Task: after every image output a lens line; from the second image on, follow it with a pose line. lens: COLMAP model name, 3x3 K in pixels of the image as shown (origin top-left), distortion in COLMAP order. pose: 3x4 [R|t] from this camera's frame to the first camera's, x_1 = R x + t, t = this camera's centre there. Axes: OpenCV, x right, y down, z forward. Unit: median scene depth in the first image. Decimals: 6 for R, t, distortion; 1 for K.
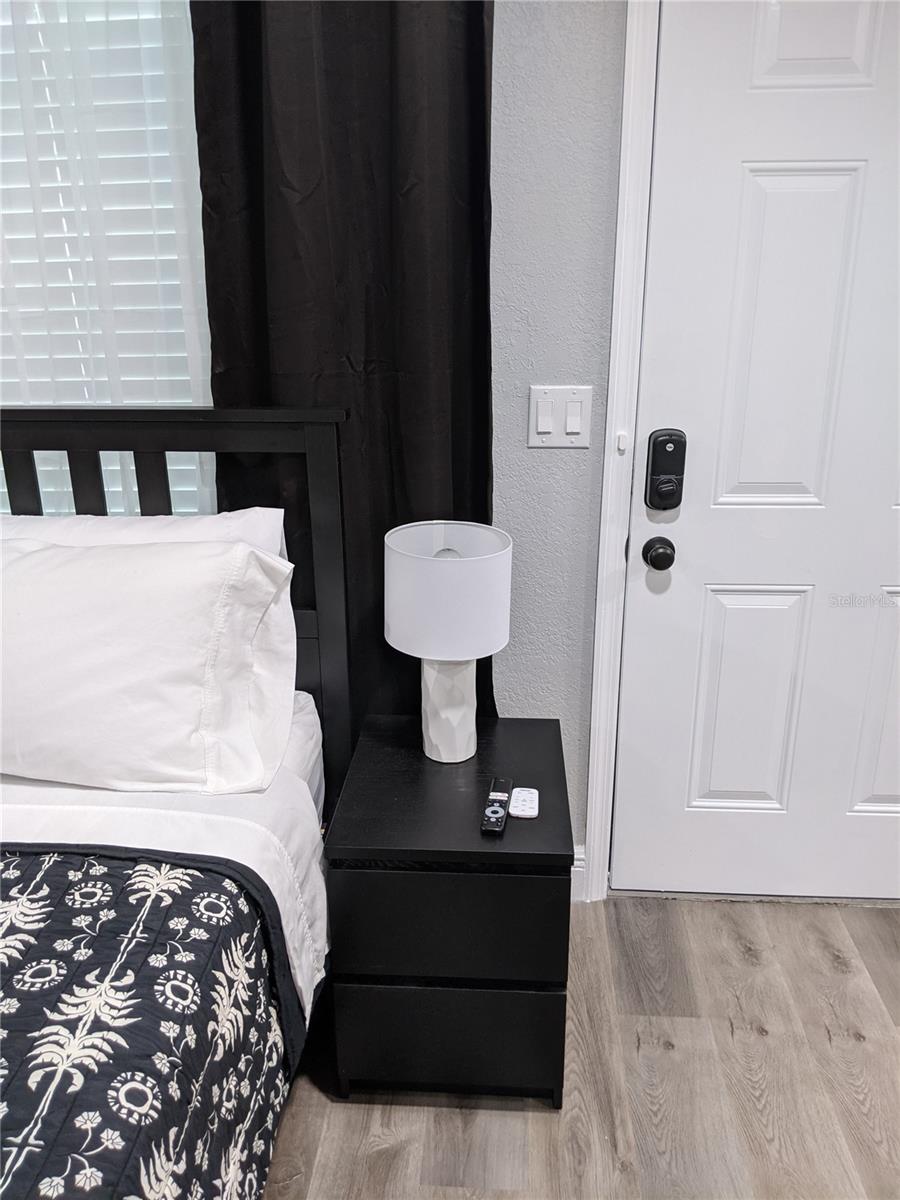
lens RADIAL K [[959.3, 0, 437.8], [0, 959.3, 602.2], [0, 0, 1]] dist [0.071548, -0.146593]
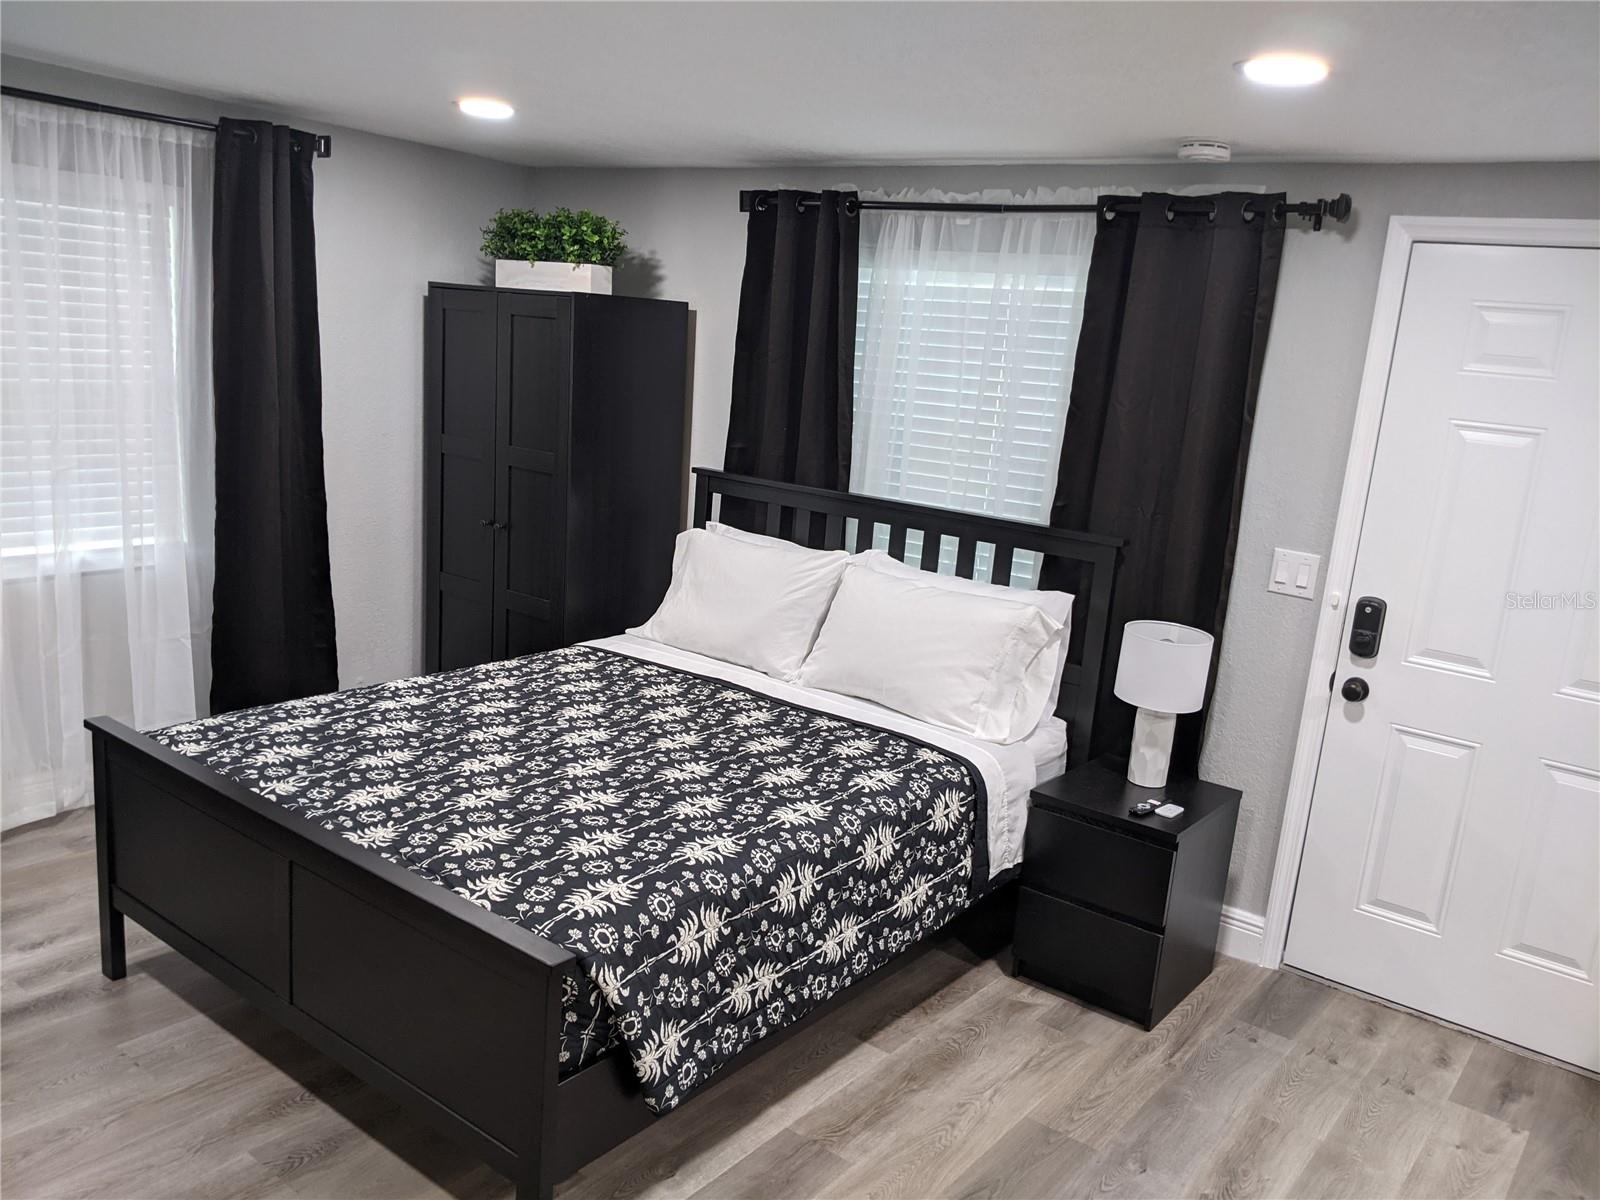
lens RADIAL K [[1273.9, 0, 801.4], [0, 1273.9, 621.6], [0, 0, 1]] dist [0.073655, -0.139361]
pose [[0.834121, 0.198159, -0.514758, 0.562895], [-0.267262, 0.961568, -0.062914, 0.197952], [0.482507, 0.190053, 0.855024, -1.002723]]
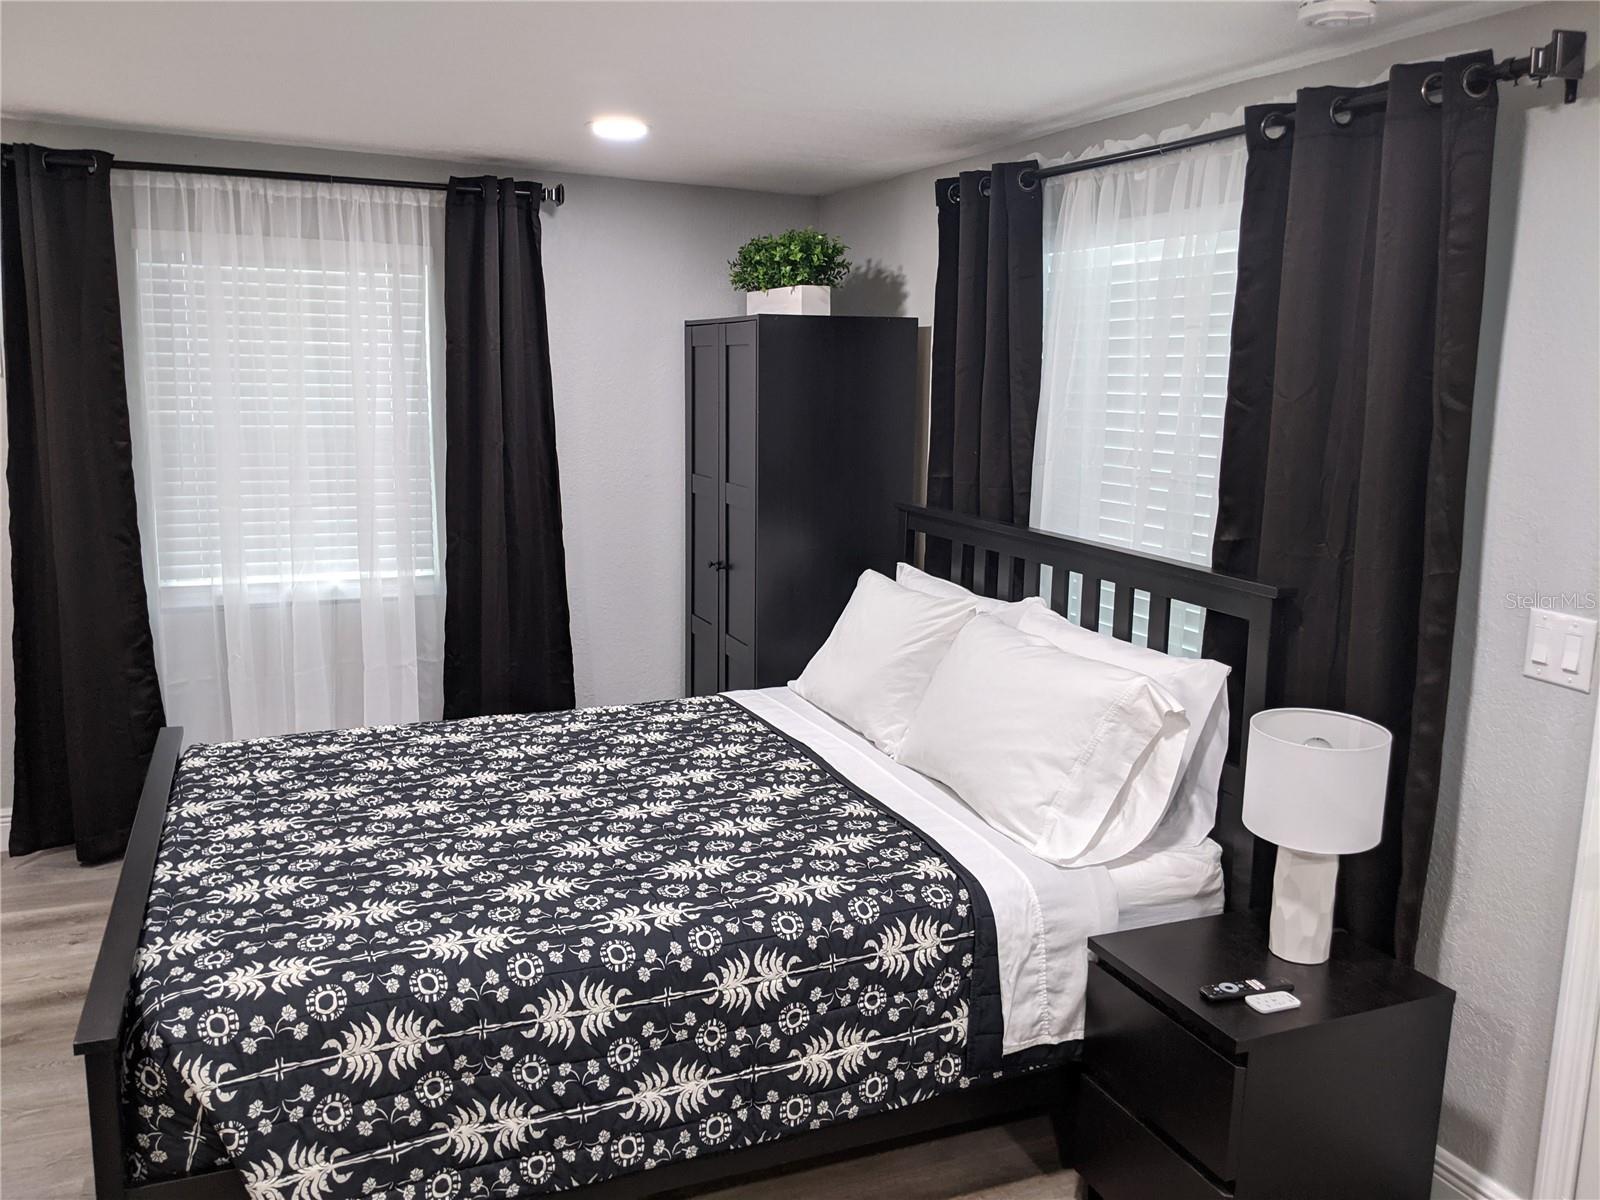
lens RADIAL K [[1269.2, 0, 803.8], [0, 1269.2, 588.2], [0, 0, 1]] dist [0.052388, -0.123986]
pose [[0.453079, 0.172967, -0.874530, 0.899955], [-0.322030, 0.946510, 0.020366, -0.058132], [0.831274, 0.272397, 0.484544, -0.127856]]
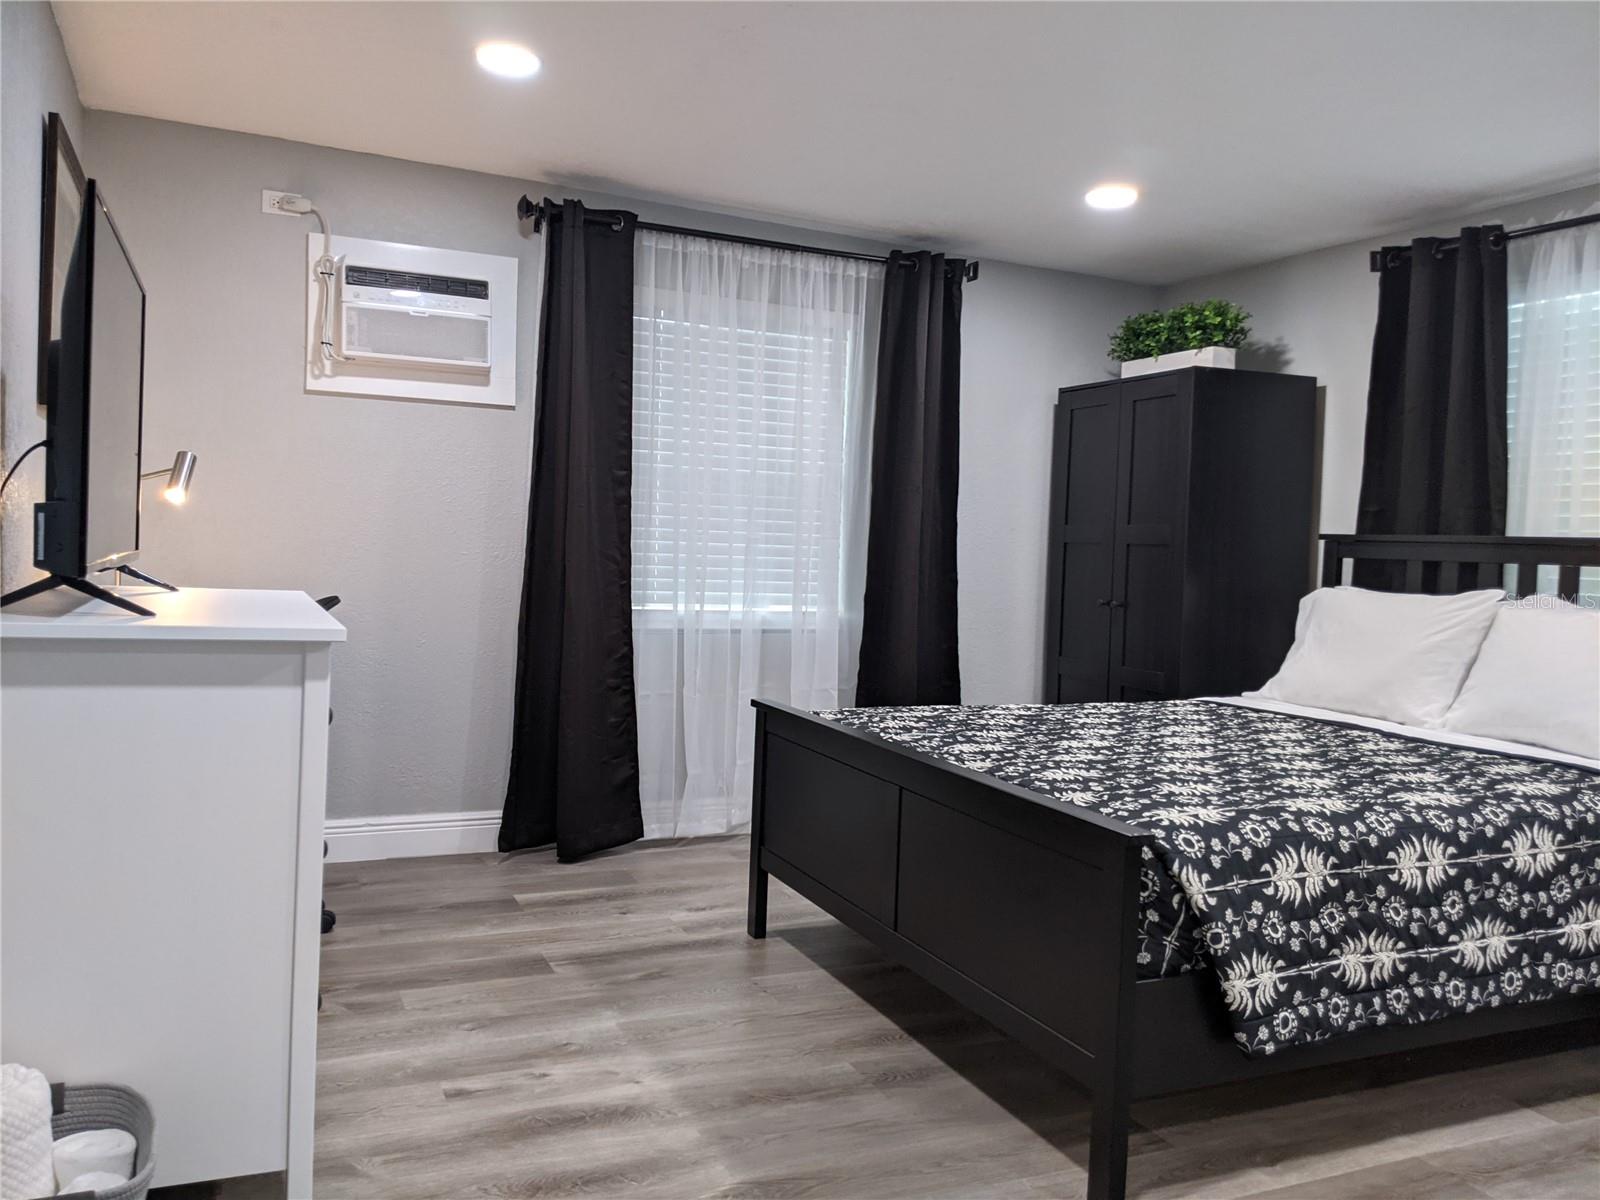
lens RADIAL K [[1274.9, 0, 774.9], [0, 1274.9, 609.8], [0, 0, 1]] dist [0.068686, -0.119396]
pose [[0.466535, 0.077982, -0.881058, 0.701763], [-0.335572, 0.937239, -0.094737, 0.523504], [0.818374, 0.339857, 0.463423, -0.928519]]
